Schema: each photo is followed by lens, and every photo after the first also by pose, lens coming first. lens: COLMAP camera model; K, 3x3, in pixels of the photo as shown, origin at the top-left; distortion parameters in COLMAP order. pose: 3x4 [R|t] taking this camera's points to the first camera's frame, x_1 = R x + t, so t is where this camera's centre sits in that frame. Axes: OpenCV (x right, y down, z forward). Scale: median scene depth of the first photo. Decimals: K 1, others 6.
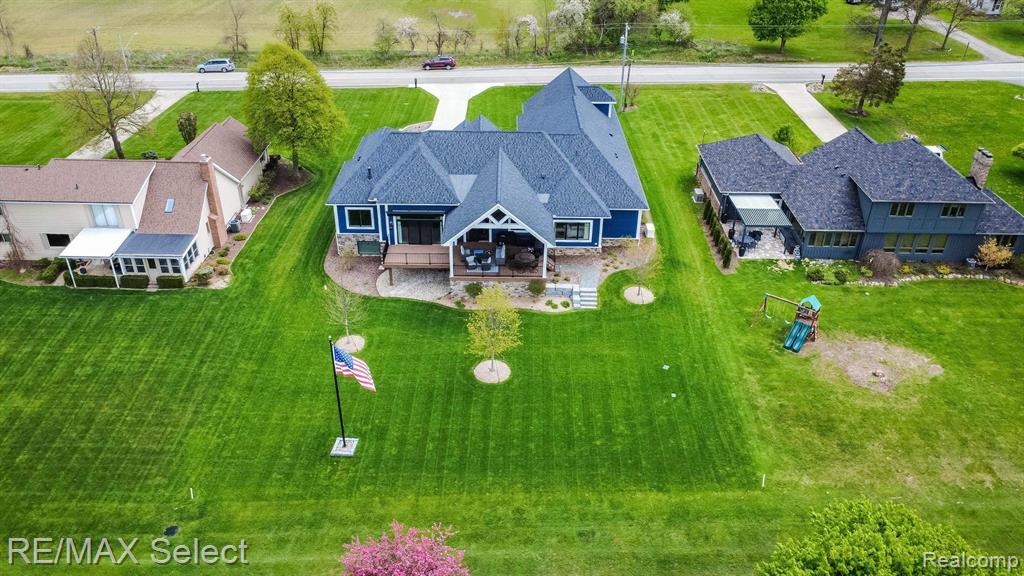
lens RADIAL K [[783.1, 0, 512.0], [0, 783.1, 288.0], [0, 0, 1]] dist [0.003447, 0.000236]
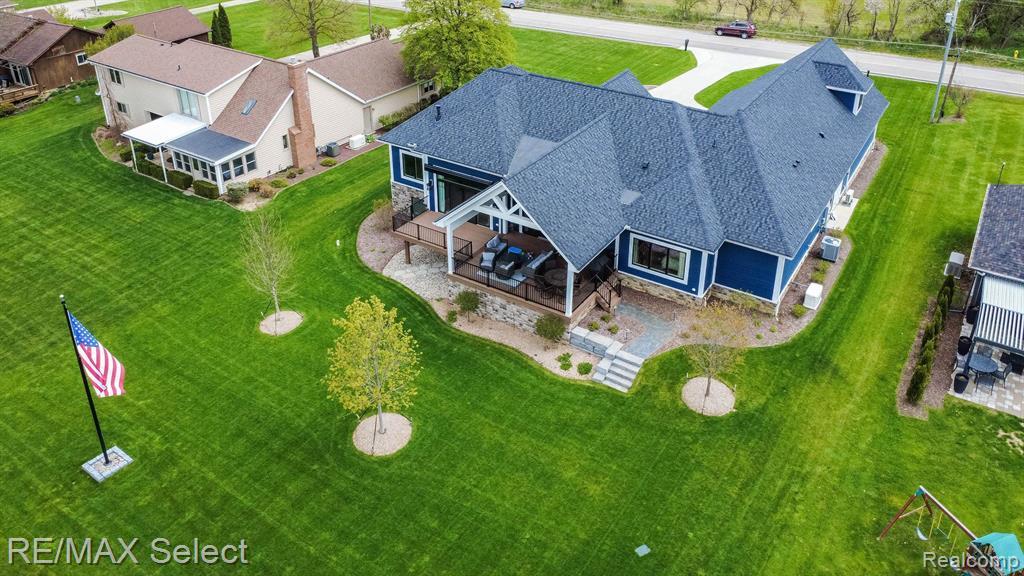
lens RADIAL K [[794.3, 0, 536.1], [0, 794.3, 164.8], [0, 0, 1]] dist [-0.000135, -0.002236]
pose [[0.853341, 0.213830, -0.475484, 0.281134], [-0.275945, 0.959044, -0.063941, -0.077385], [0.442338, 0.185771, 0.877397, 0.386096]]
